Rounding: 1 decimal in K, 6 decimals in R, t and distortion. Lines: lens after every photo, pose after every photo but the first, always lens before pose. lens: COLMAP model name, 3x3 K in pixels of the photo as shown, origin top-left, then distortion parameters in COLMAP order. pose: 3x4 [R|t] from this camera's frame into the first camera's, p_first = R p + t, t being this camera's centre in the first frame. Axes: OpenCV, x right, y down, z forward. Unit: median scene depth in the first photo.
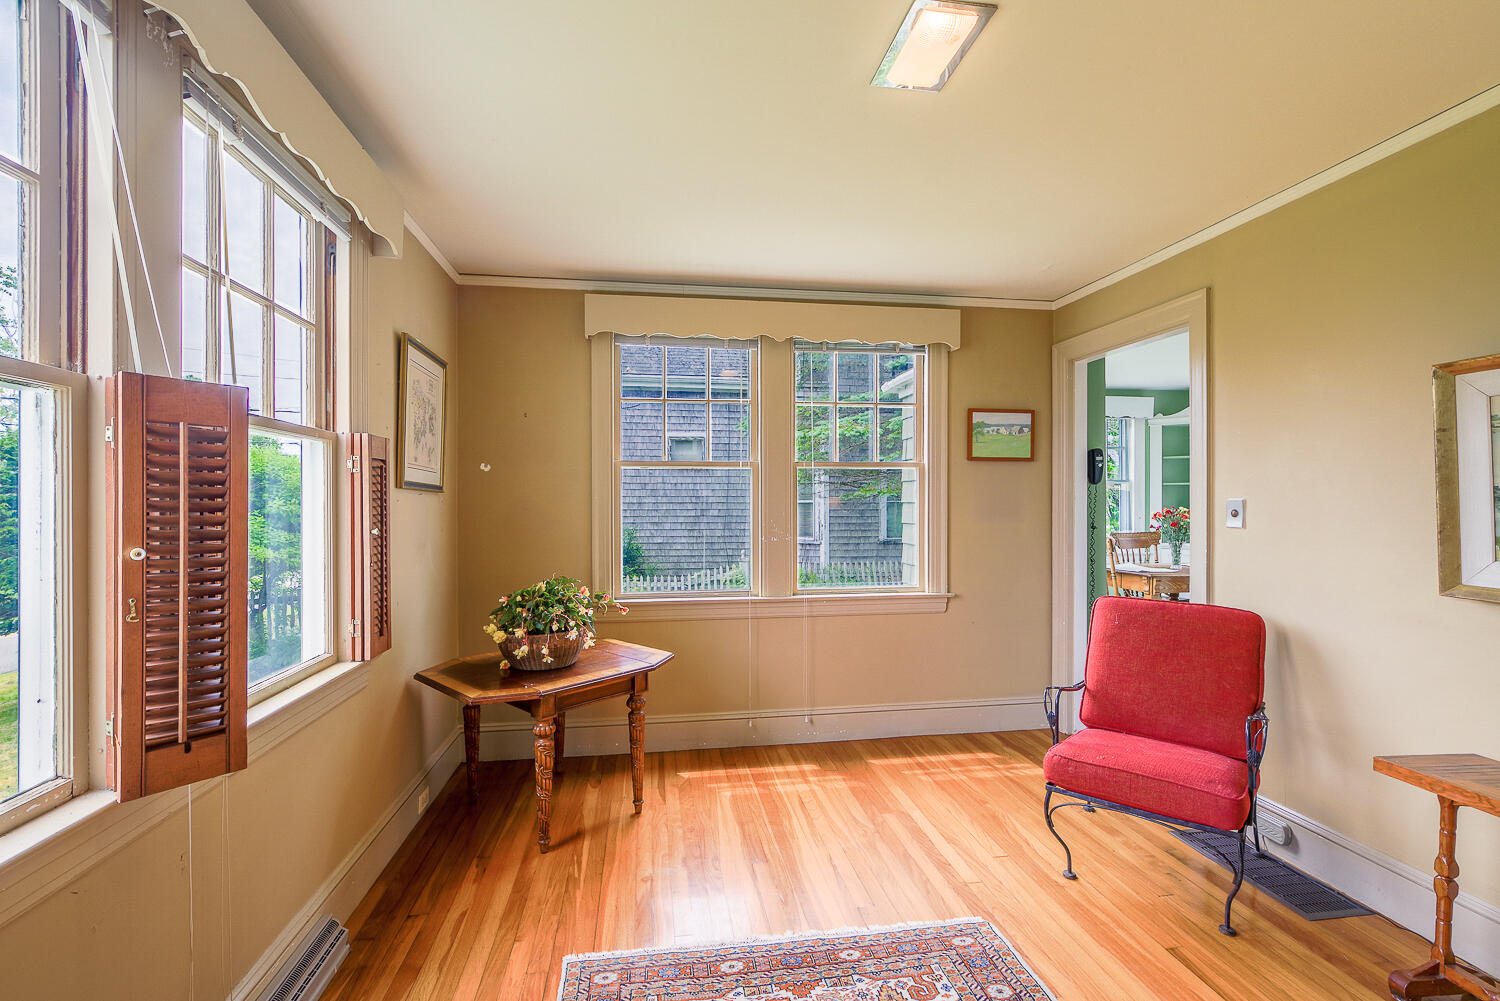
lens RADIAL K [[658.2, 0, 747.8], [0, 658.2, 503.1], [0, 0, 1]] dist [-0.002397, -0.000434]
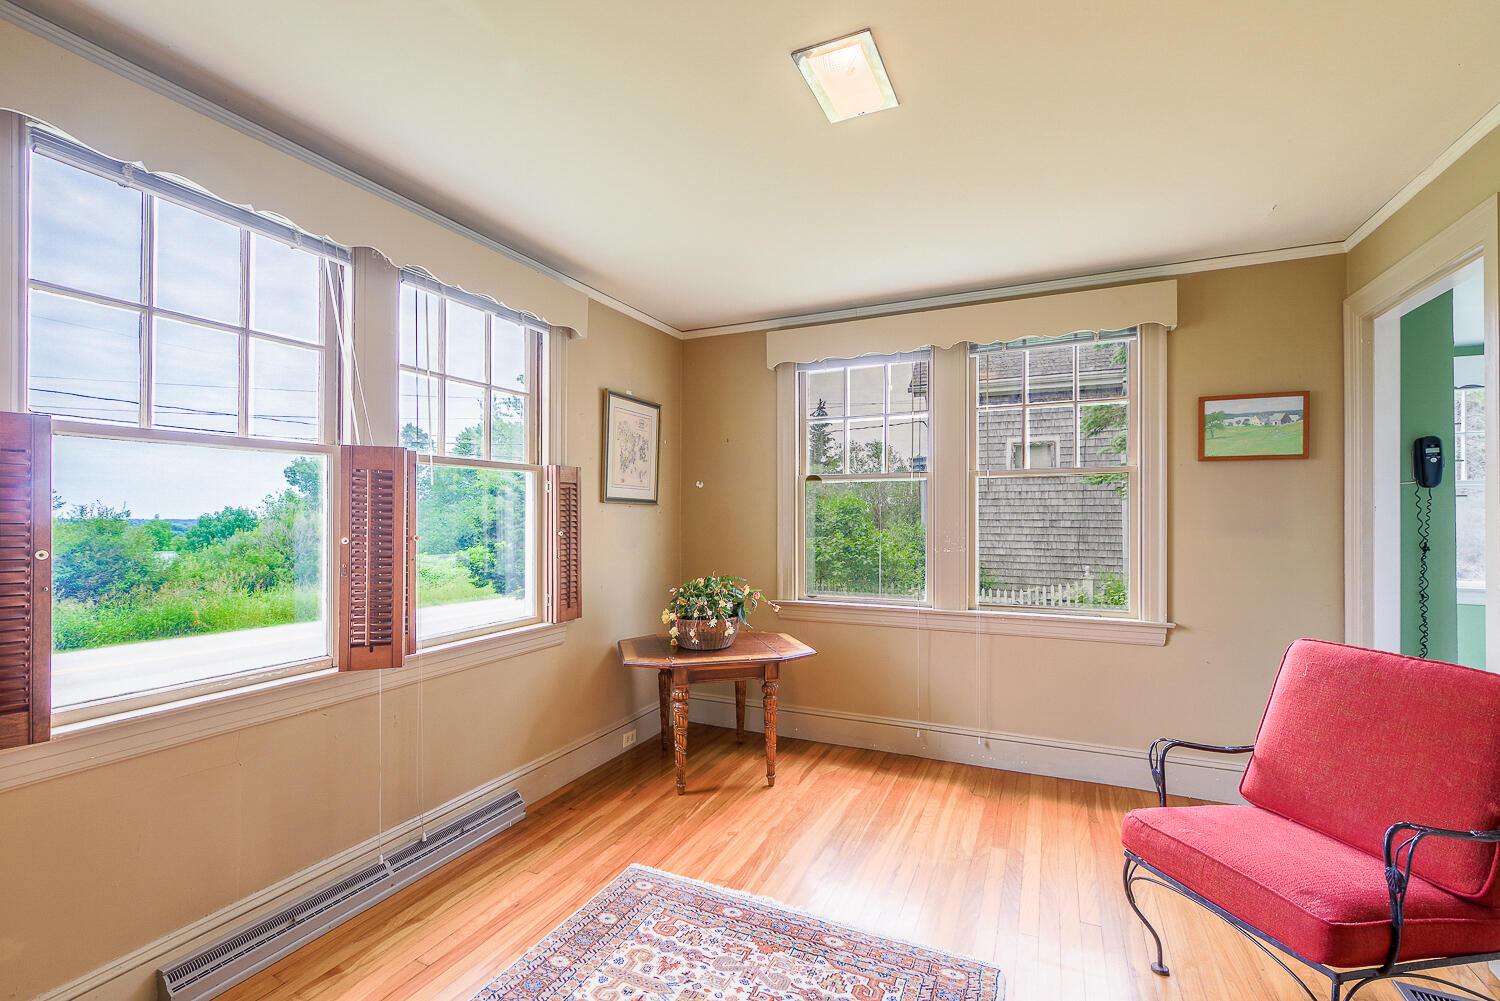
lens RADIAL K [[658.6, 0, 751.4], [0, 658.6, 507.2], [0, 0, 1]] dist [-0.002881, -0.000700]
pose [[0.833979, -0.004120, -0.551781, 0.434219], [-0.000566, 0.999965, -0.008322, -0.001652], [0.551797, 0.007253, 0.833947, 0.027835]]
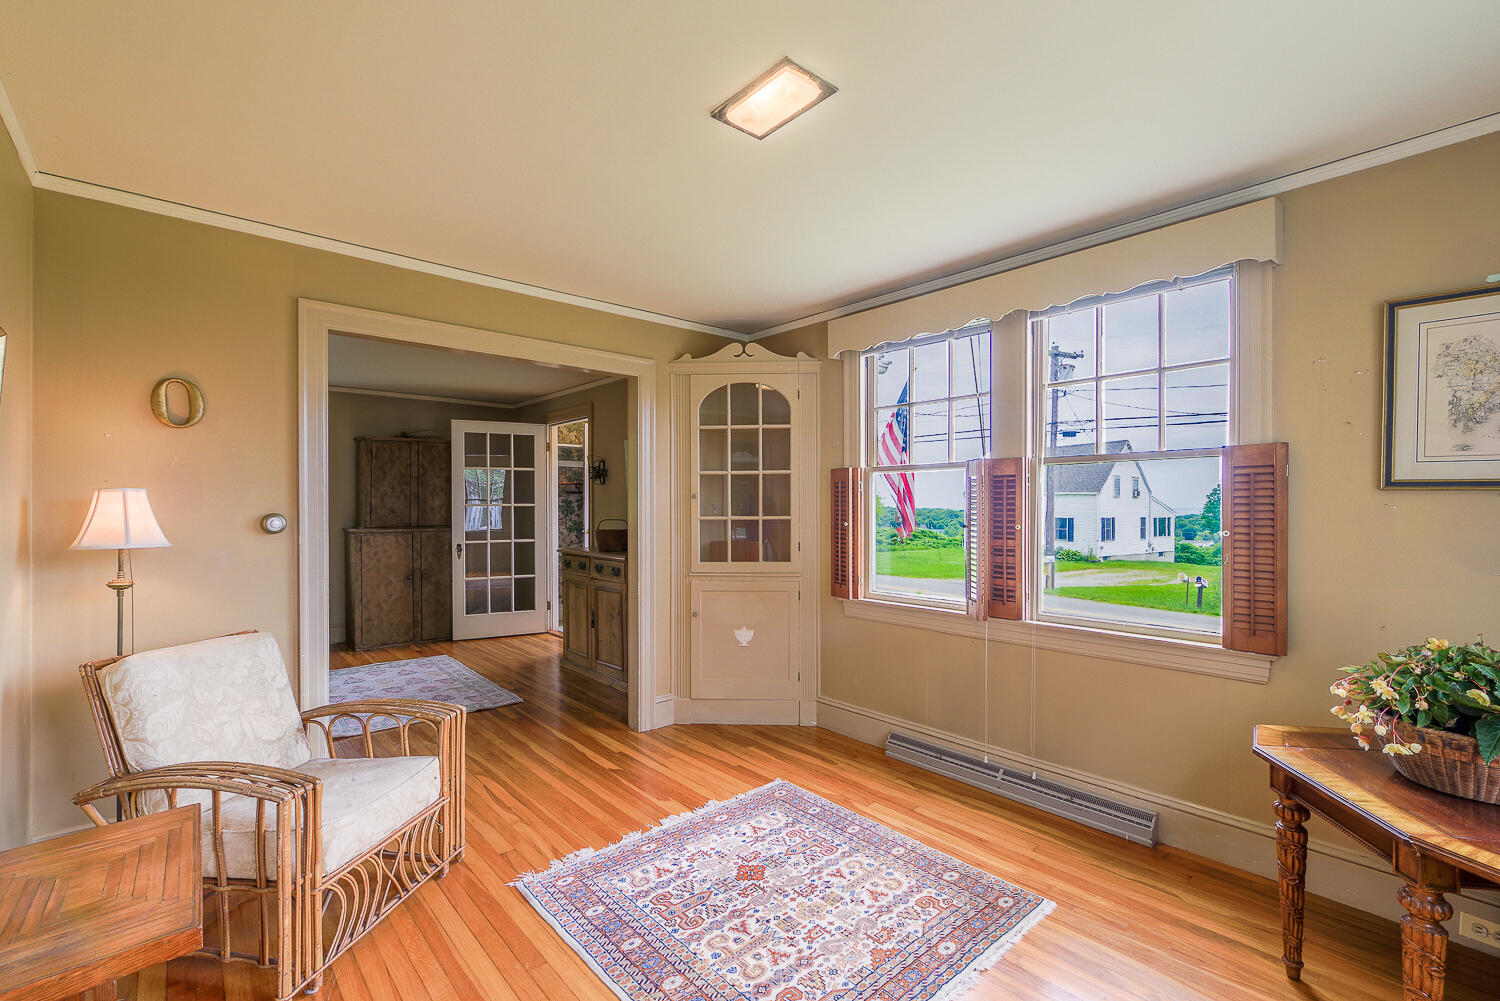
lens RADIAL K [[699.3, 0, 750.0], [0, 699.3, 500.5], [0, 0, 1]] dist [-0.000561, 0.000268]
pose [[-0.858605, -0.000252, -0.512638, 0.551717], [0.004593, 0.999956, -0.008185, -0.005666], [0.512617, -0.009382, -0.858566, 1.213464]]
